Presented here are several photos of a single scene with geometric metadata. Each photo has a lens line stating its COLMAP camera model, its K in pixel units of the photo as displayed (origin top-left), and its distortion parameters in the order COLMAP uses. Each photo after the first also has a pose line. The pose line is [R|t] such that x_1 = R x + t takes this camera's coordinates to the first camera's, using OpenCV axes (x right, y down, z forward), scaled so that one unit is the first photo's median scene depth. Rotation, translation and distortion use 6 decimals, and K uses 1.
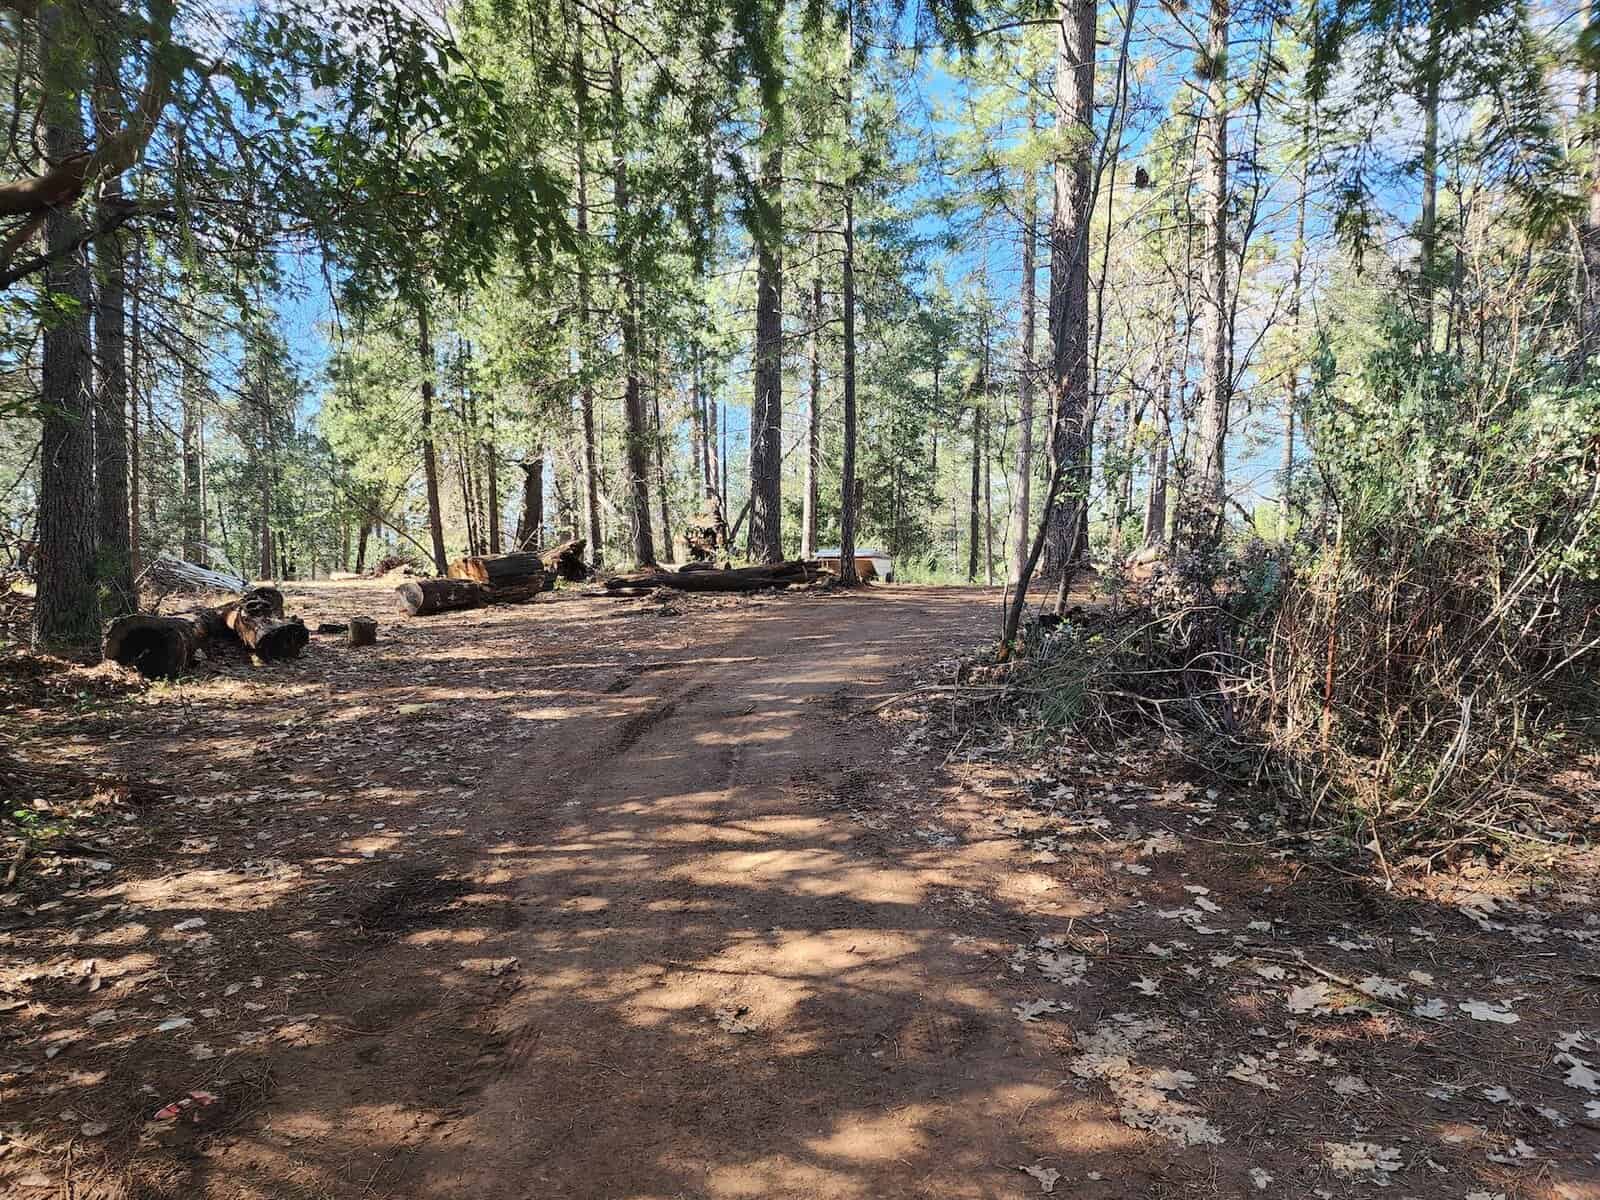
lens RADIAL K [[1070.0, 0, 800.0], [0, 1070.0, 600.0], [0, 0, 1]] dist [0.064875, -0.051833]
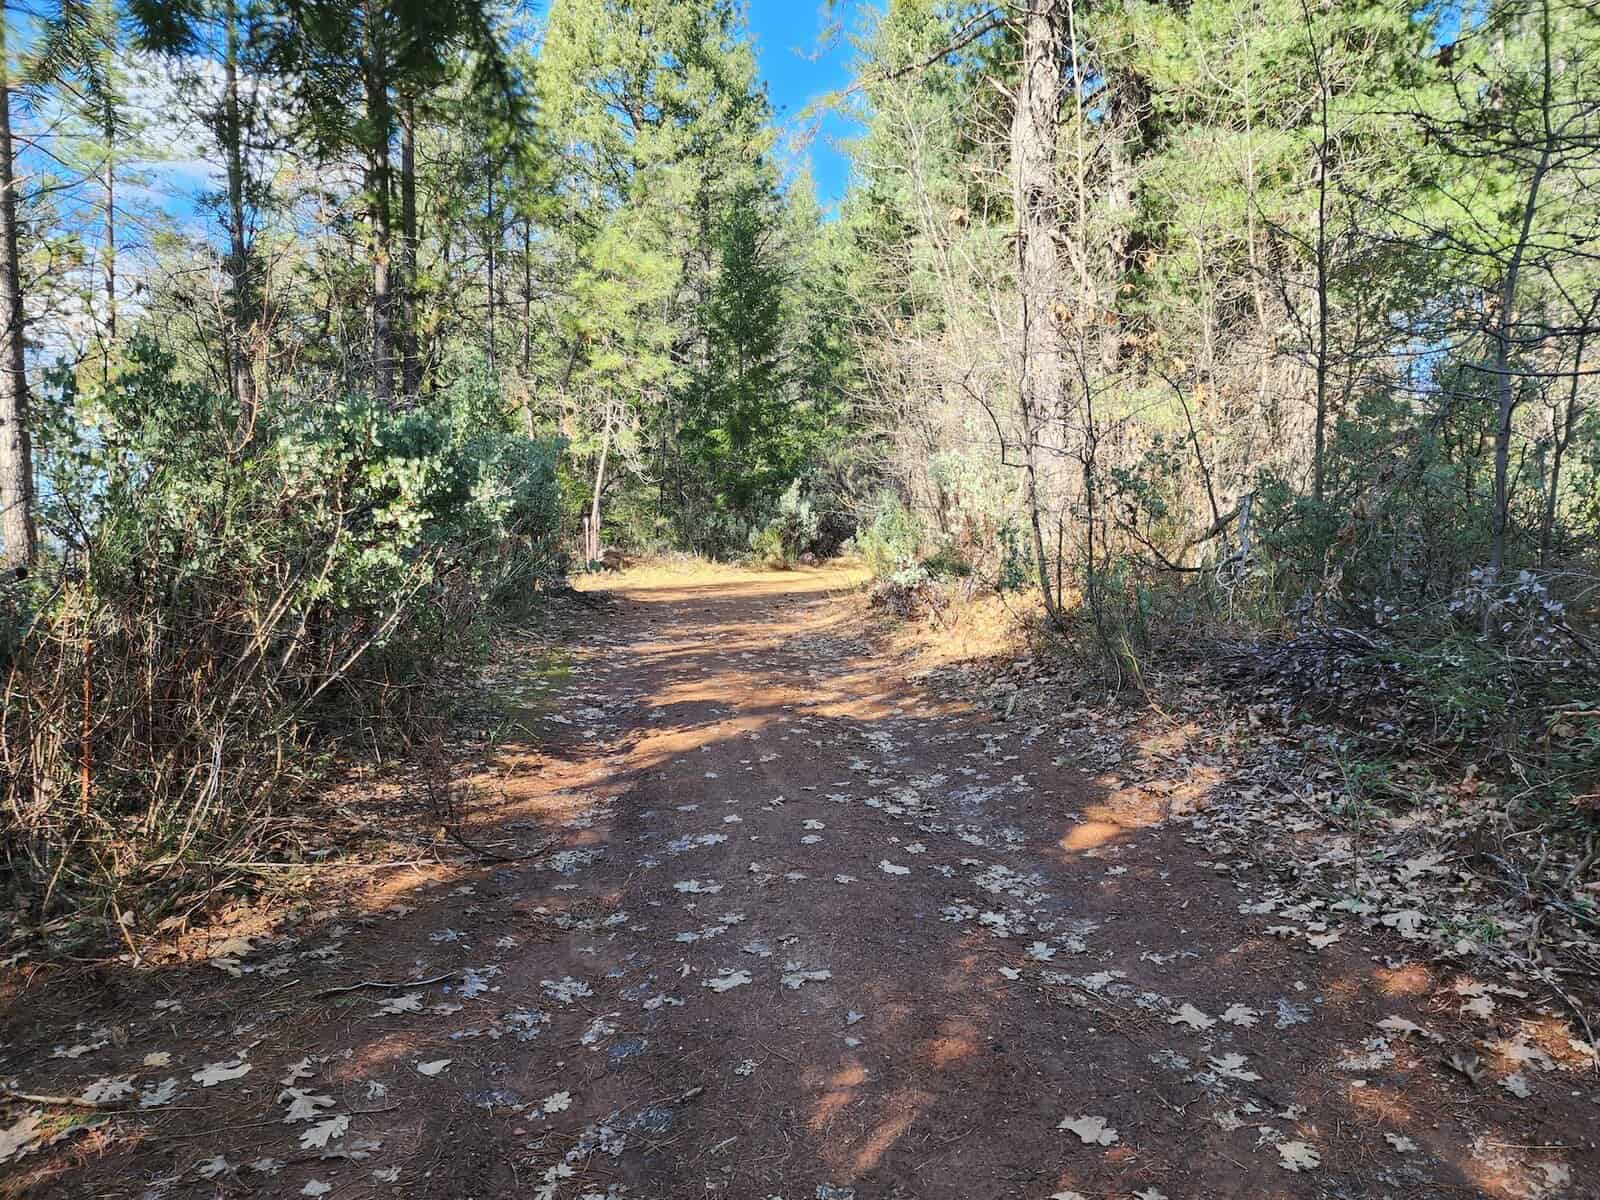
lens RADIAL K [[1070.0, 0, 800.0], [0, 1070.0, 600.0], [0, 0, 1]] dist [0.064875, -0.051833]
pose [[0.563423, -0.047779, 0.824786, 0.113316], [0.068095, 0.997615, 0.011274, -0.010266], [-0.823357, 0.049812, 0.565333, 0.013682]]
